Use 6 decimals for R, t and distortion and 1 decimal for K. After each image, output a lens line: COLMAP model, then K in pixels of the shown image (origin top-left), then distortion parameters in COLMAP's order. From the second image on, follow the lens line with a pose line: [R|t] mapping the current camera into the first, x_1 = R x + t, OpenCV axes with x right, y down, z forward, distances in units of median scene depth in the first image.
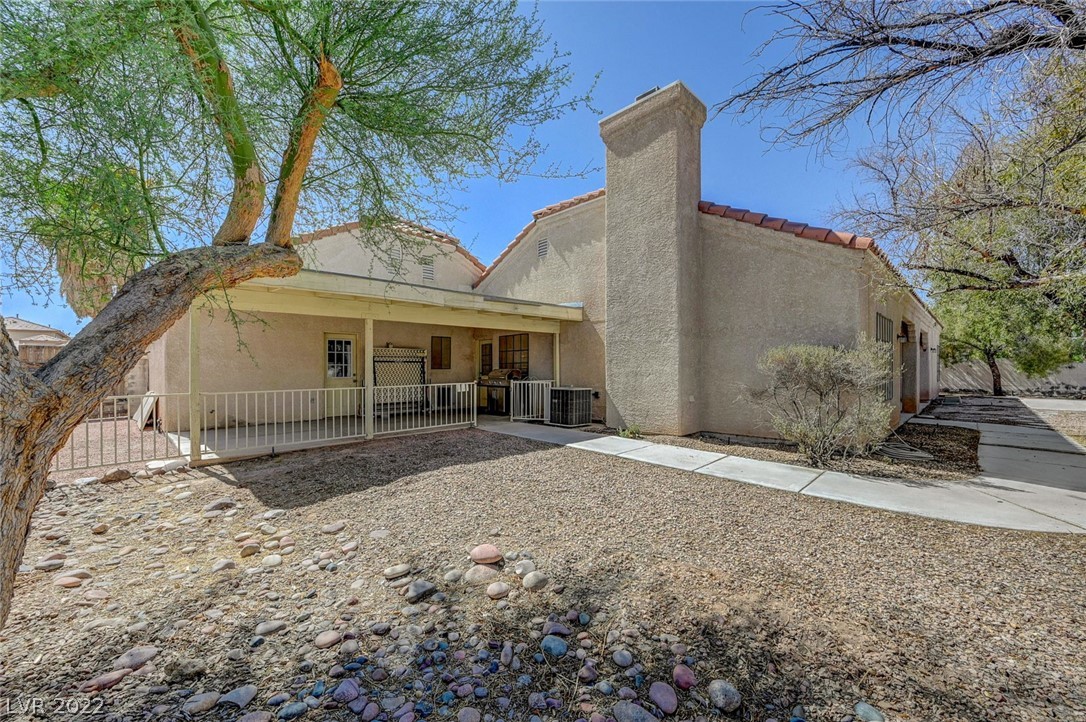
lens RADIAL K [[437.1, 0, 540.6], [0, 437.1, 367.2], [0, 0, 1]] dist [0.000067, 0.000241]
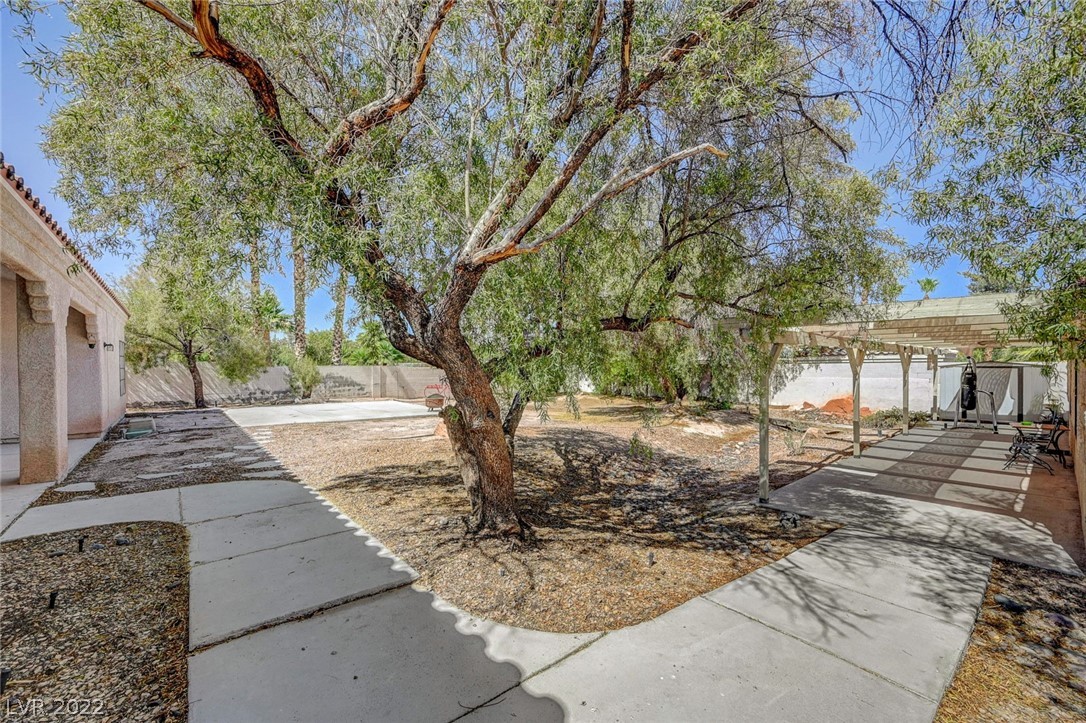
lens RADIAL K [[437.1, 0, 540.6], [0, 437.1, 367.7], [0, 0, 1]] dist [0.000067, 0.000241]
pose [[0.089287, -0.003127, 0.996001, 0.302135], [0.008872, 0.999958, 0.002344, -0.005419], [-0.995966, 0.008627, 0.089311, 0.304906]]
